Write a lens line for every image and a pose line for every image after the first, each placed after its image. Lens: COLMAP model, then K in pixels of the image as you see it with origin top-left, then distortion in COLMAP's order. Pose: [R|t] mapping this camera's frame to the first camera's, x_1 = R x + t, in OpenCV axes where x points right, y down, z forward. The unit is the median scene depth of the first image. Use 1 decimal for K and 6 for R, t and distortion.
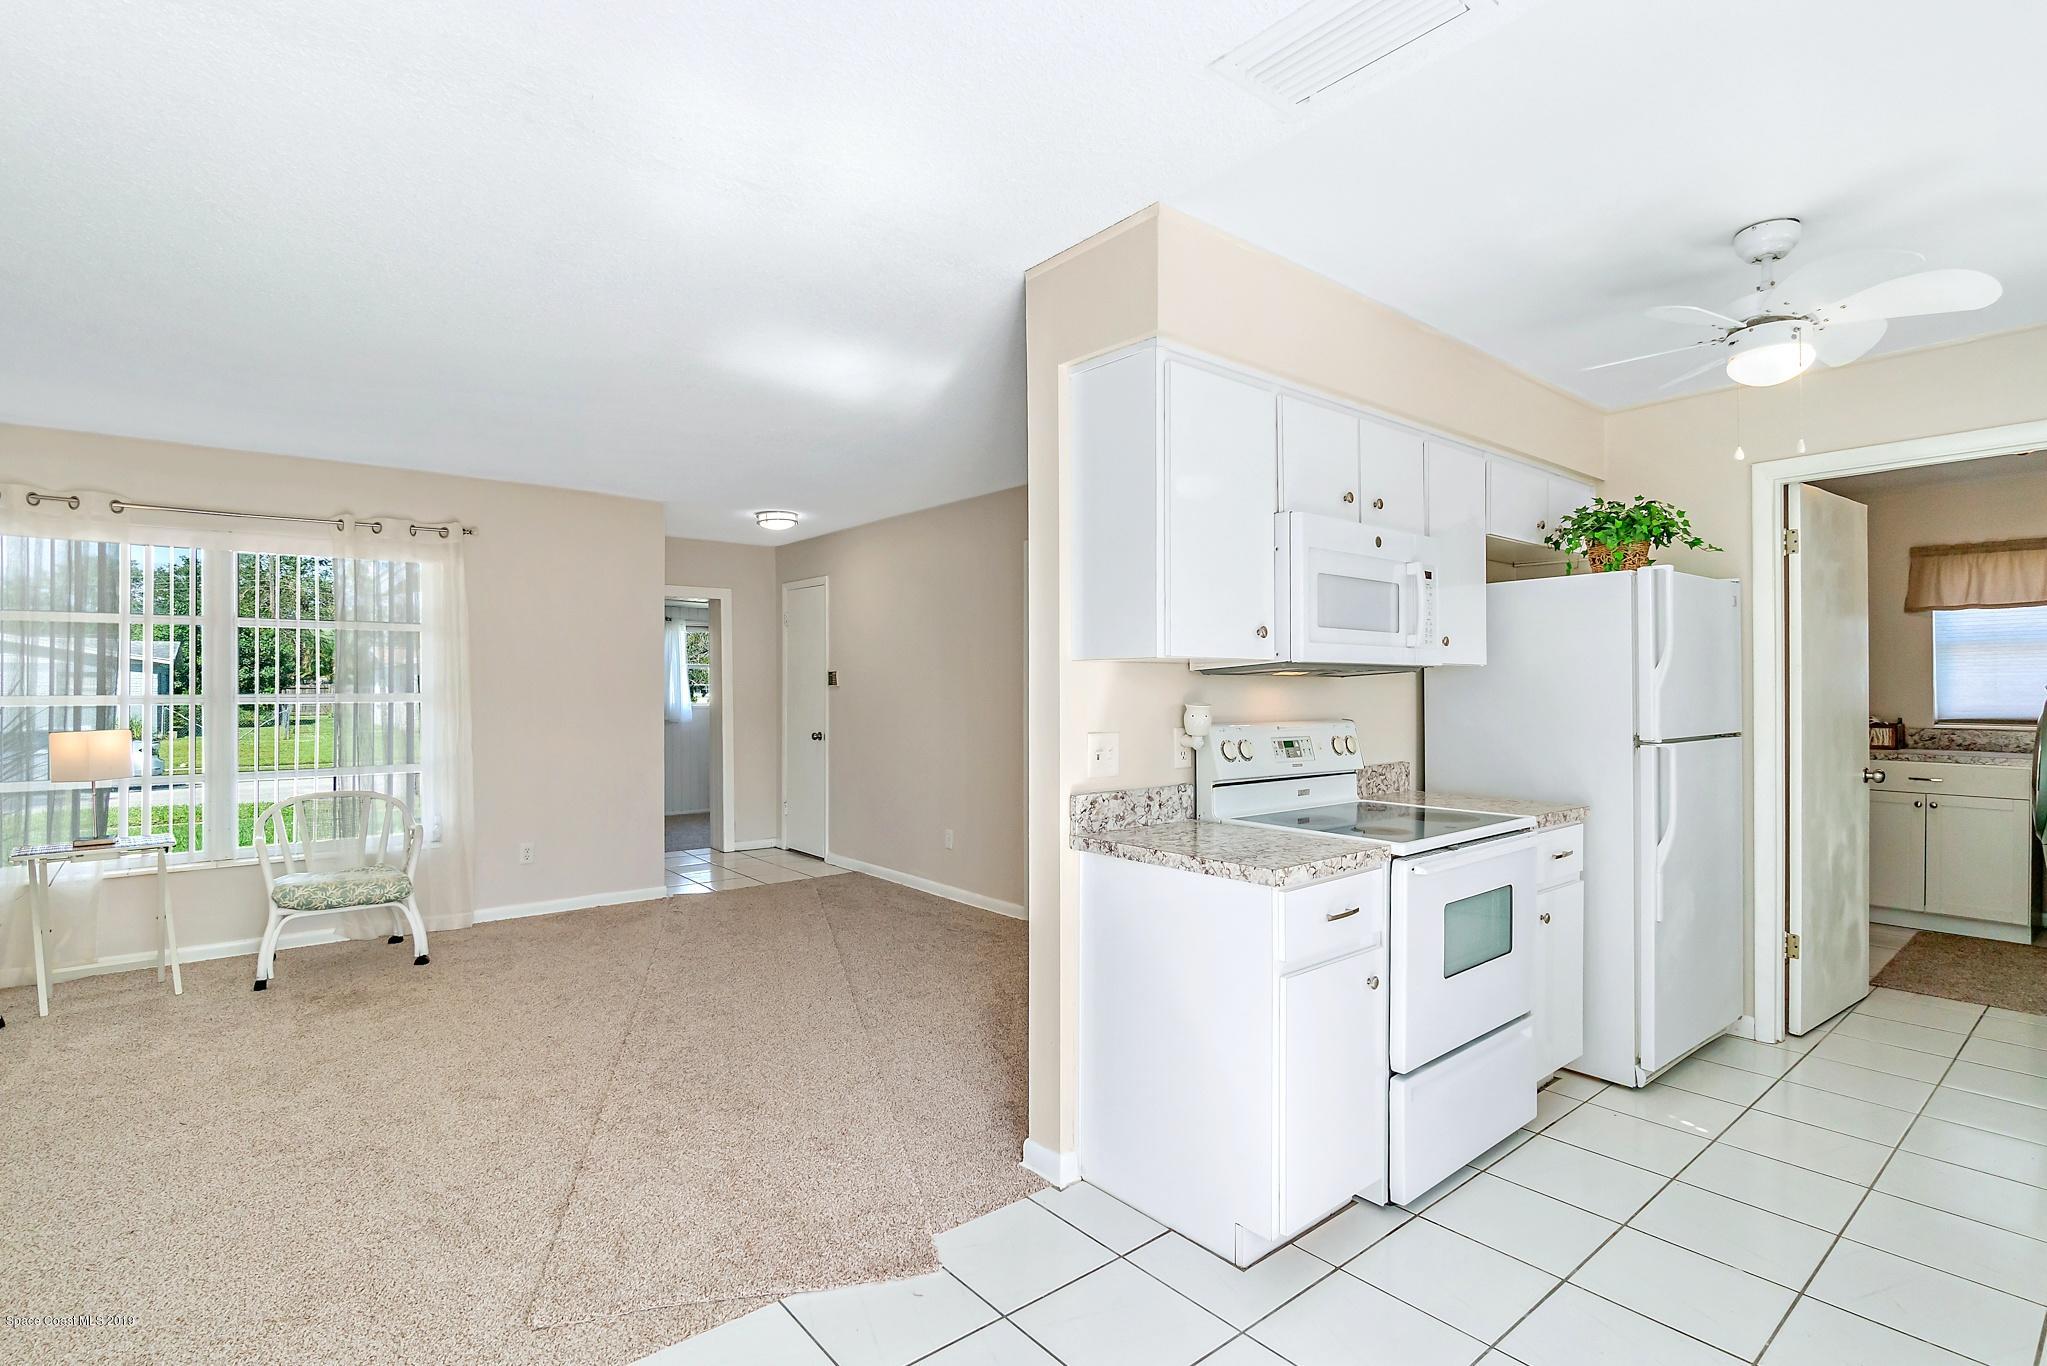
lens RADIAL K [[961.6, 0, 1023.5], [0, 961.6, 683.0], [0, 0, 1]] dist [-0.001371, -0.000981]
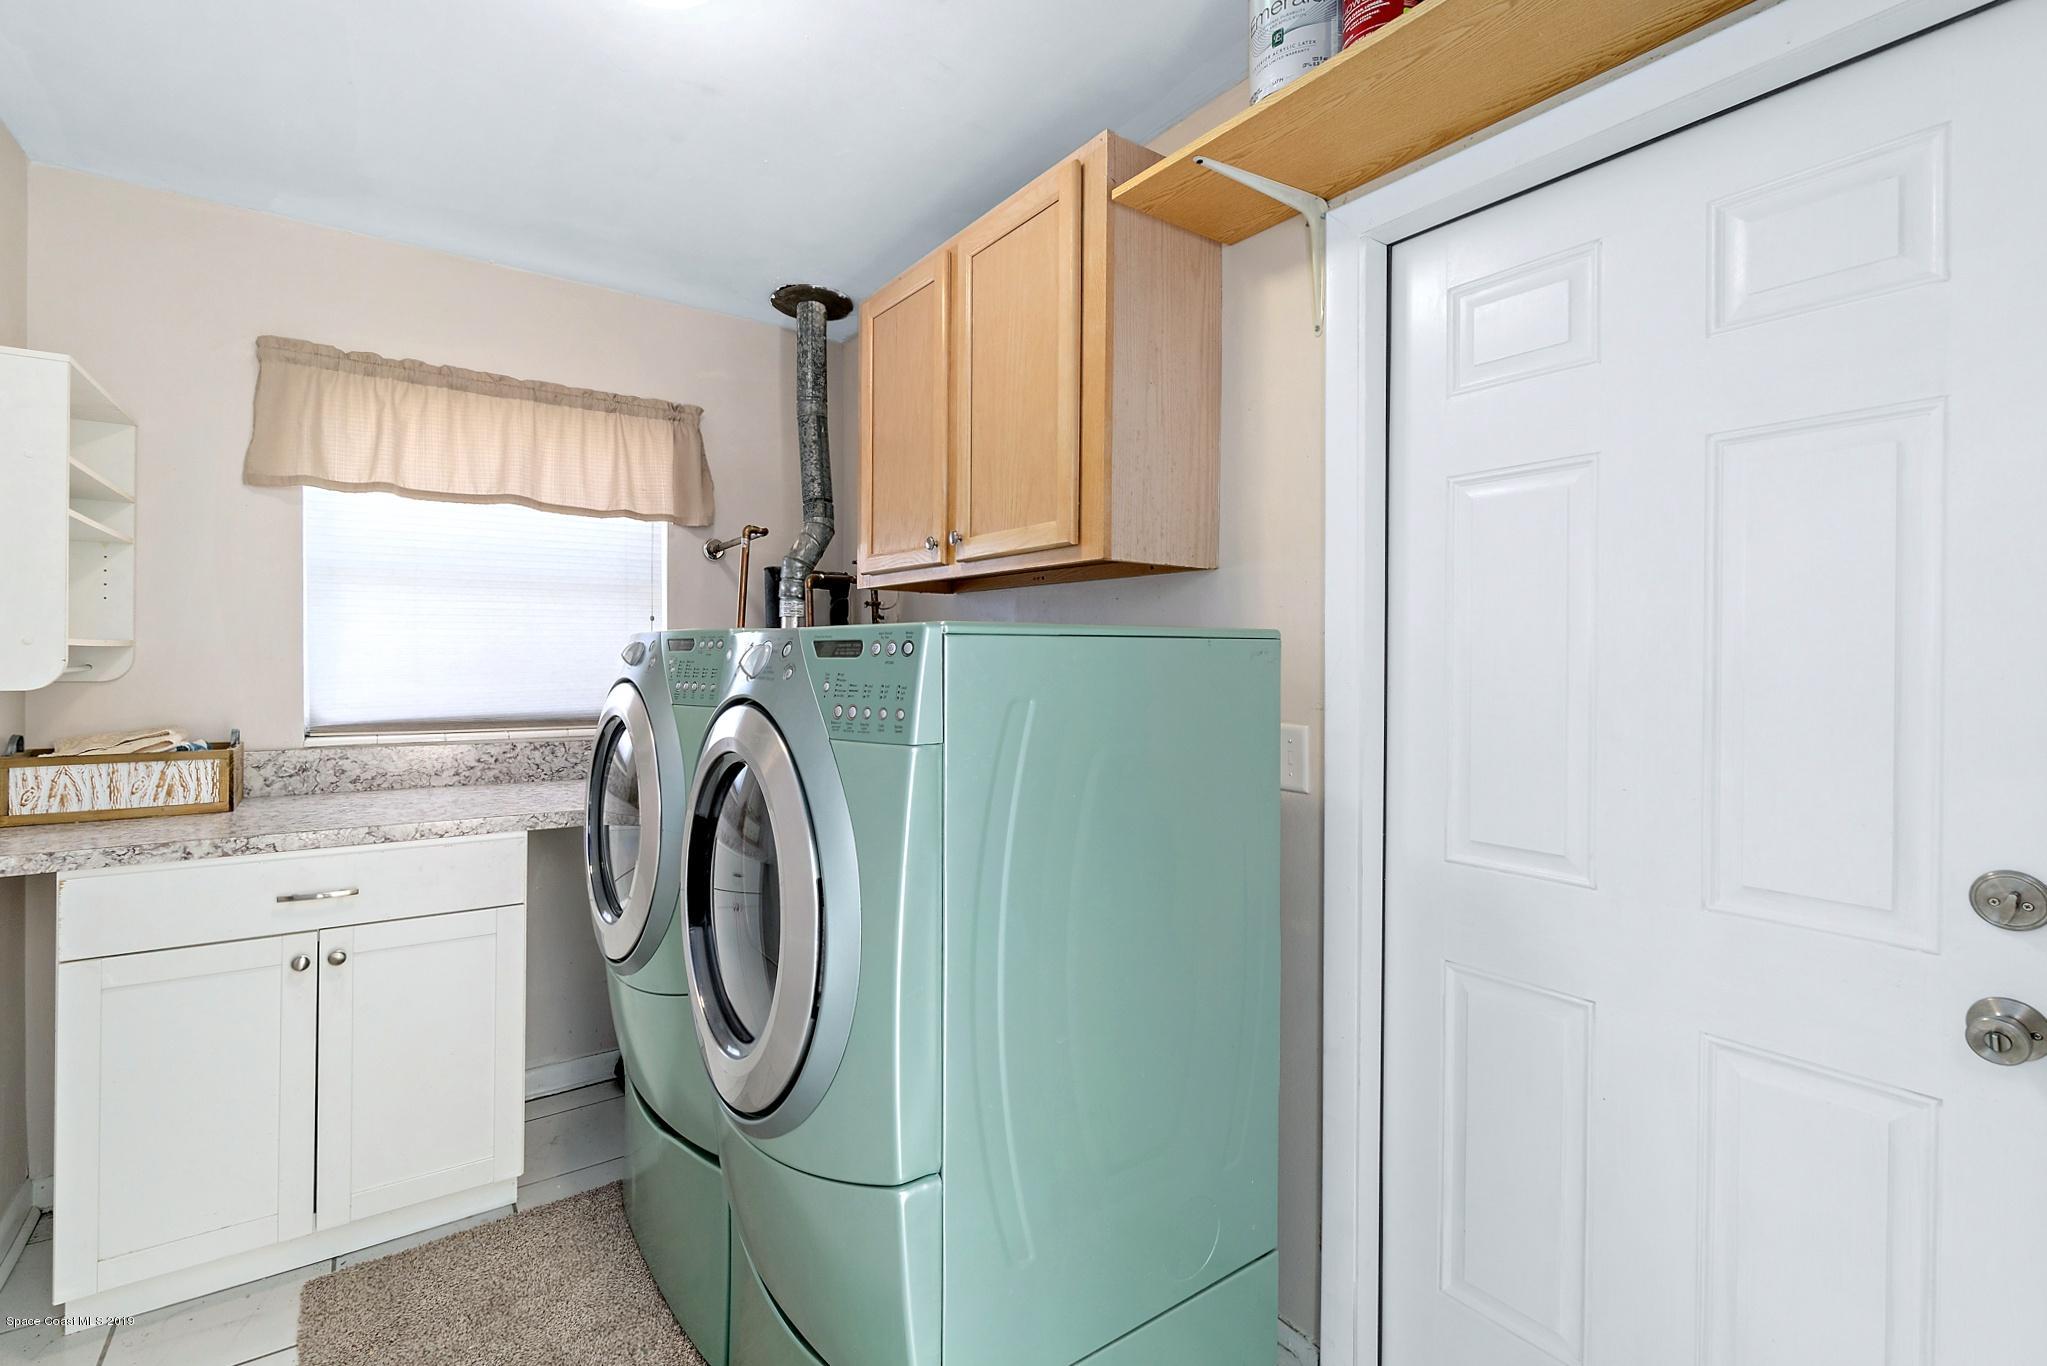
lens RADIAL K [[920.9, 0, 1022.5], [0, 920.9, 653.8], [0, 0, 1]] dist [-0.001009, -0.000047]
pose [[0.062387, 0.000140, 0.998052, 0.968031], [-0.011507, 0.999934, 0.000579, -0.001977], [-0.997986, -0.011520, 0.062384, 1.146329]]
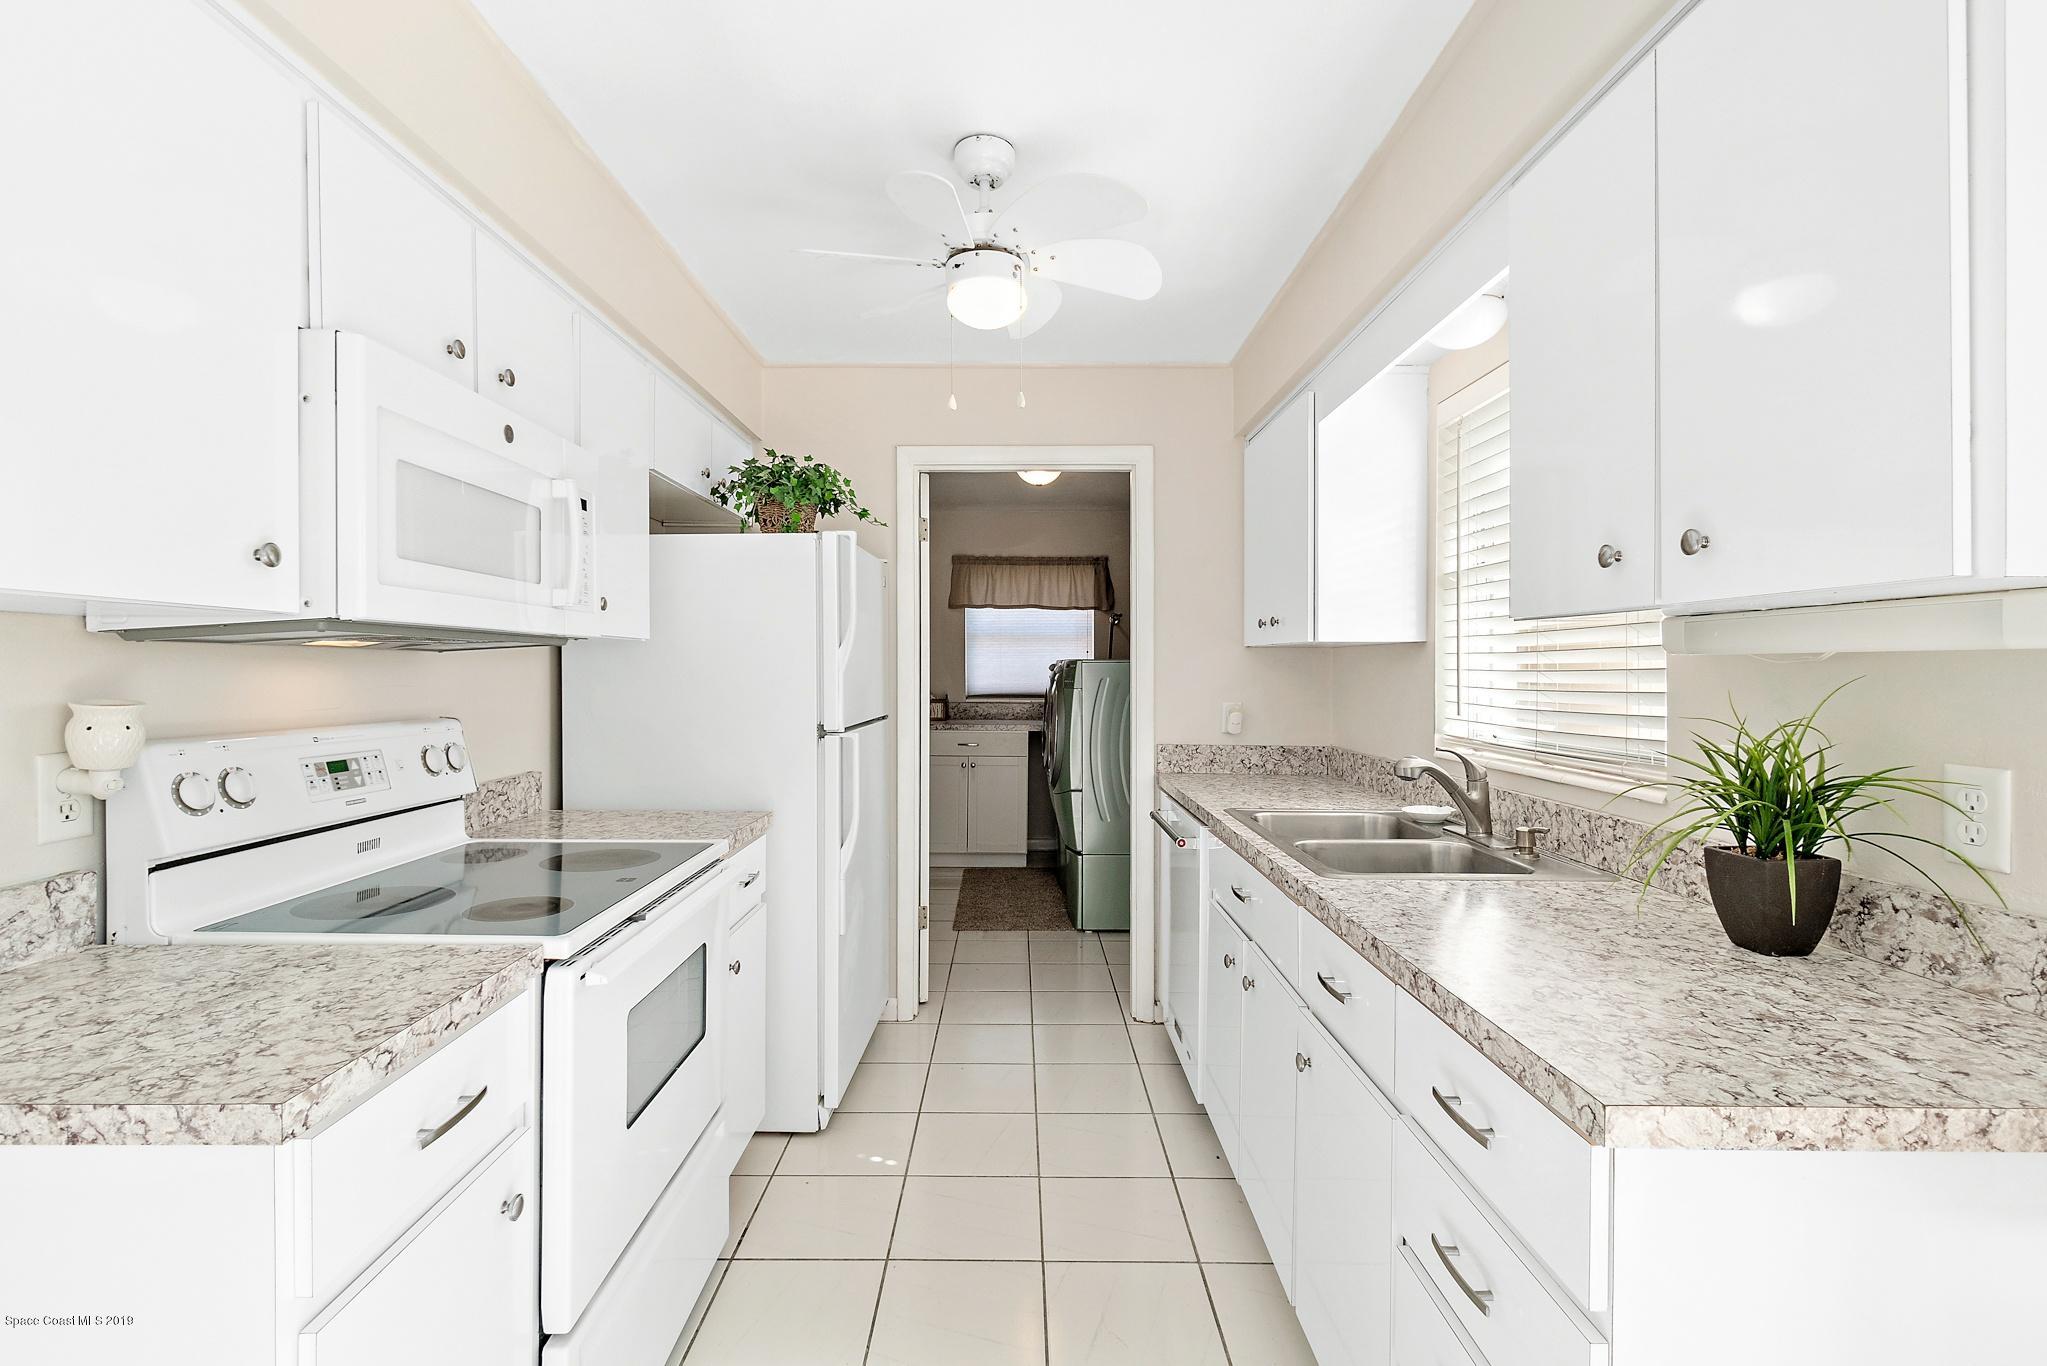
lens RADIAL K [[929.6, 0, 1022.5], [0, 929.6, 674.8], [0, 0, 1]] dist [-0.000307, -0.004798]
pose [[0.628302, -0.002236, 0.777966, 0.101557], [-0.006323, 0.999948, 0.007981, 0.001854], [-0.777944, -0.009934, 0.628256, 0.333624]]
